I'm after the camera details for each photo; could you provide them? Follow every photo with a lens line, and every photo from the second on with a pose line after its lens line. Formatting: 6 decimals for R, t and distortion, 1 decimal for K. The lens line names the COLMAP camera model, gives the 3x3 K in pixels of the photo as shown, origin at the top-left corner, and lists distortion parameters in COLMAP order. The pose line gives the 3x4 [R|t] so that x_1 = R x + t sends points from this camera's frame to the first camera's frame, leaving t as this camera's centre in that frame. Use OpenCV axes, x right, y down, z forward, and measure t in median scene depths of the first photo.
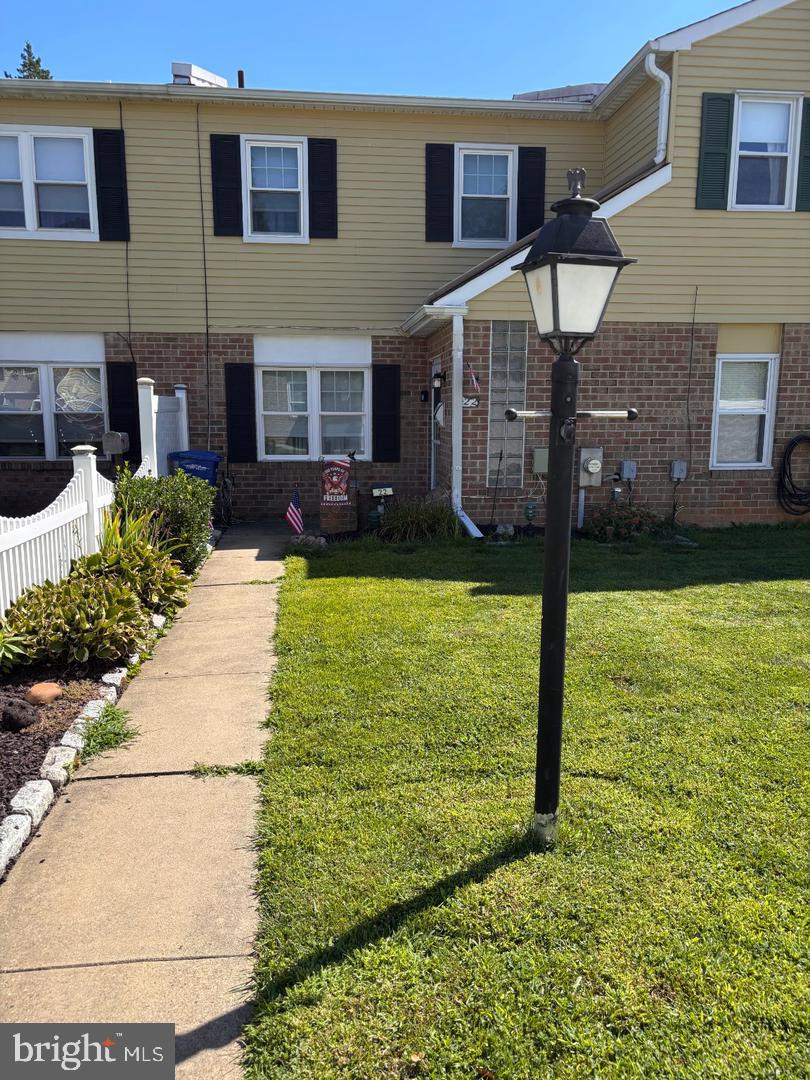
lens RADIAL K [[822.9, 0, 399.8], [0, 822.9, 541.4], [0, 0, 1]] dist [0.029661, -0.022942]
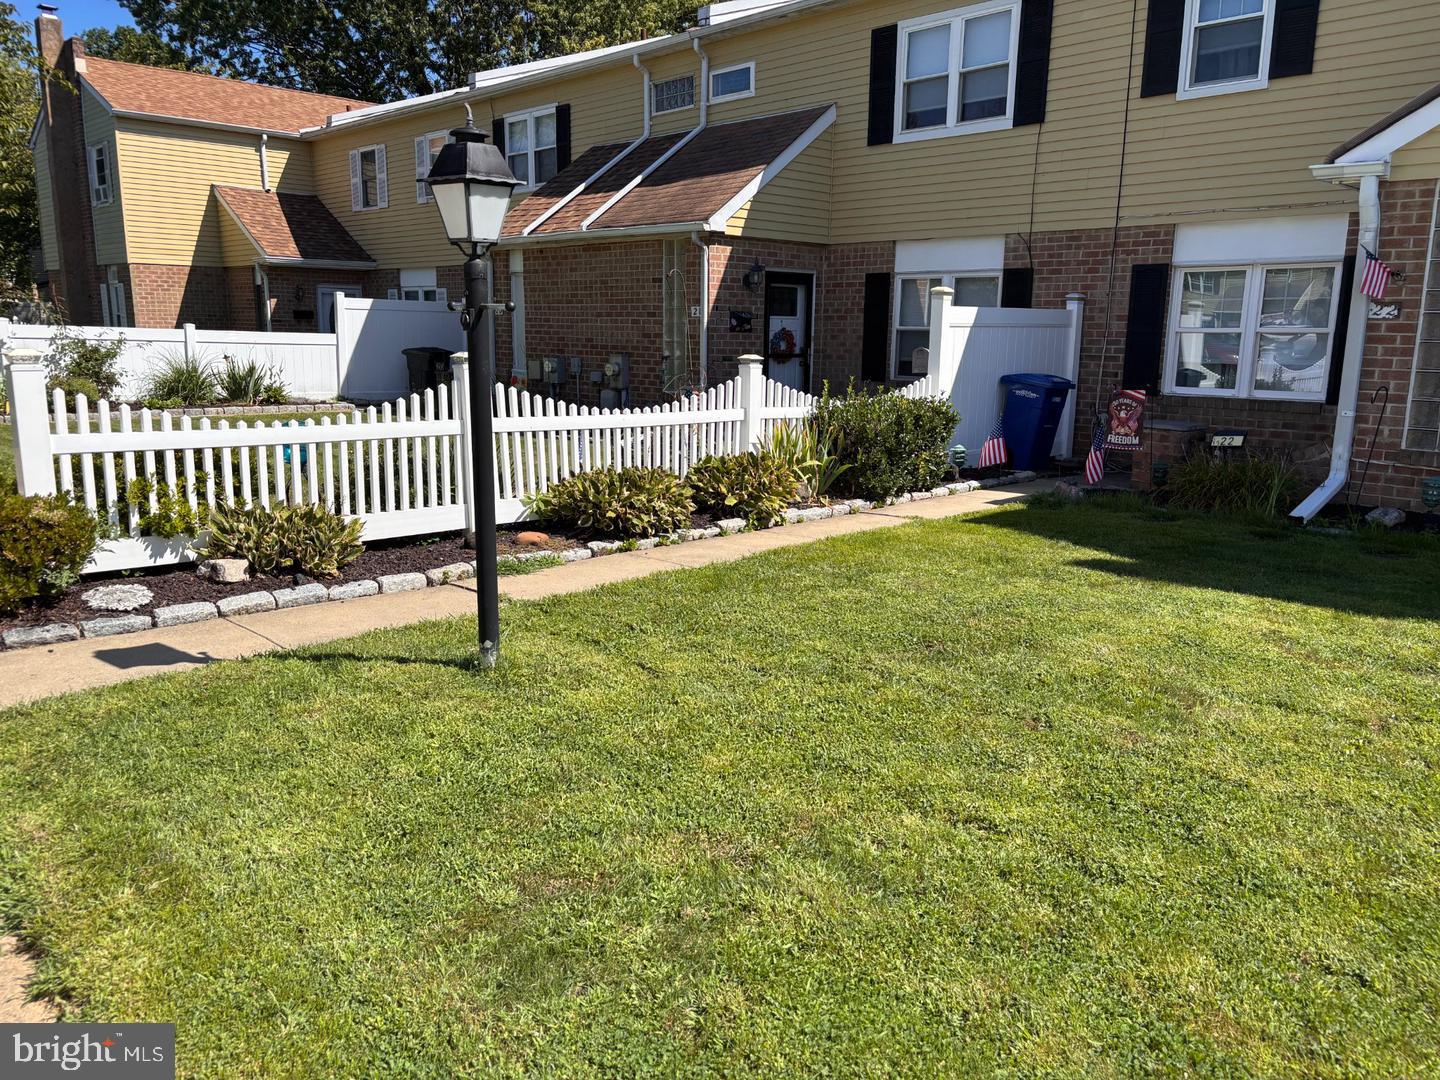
lens RADIAL K [[1097.3, 0, 720.4], [0, 1097.3, 548.1], [0, 0, 1]] dist [0.029661, -0.022942]
pose [[0.612540, 0.160111, -0.774054, 0.400802], [-0.135057, 0.986070, 0.097091, -0.002578], [0.778816, 0.045069, 0.625631, 0.066147]]
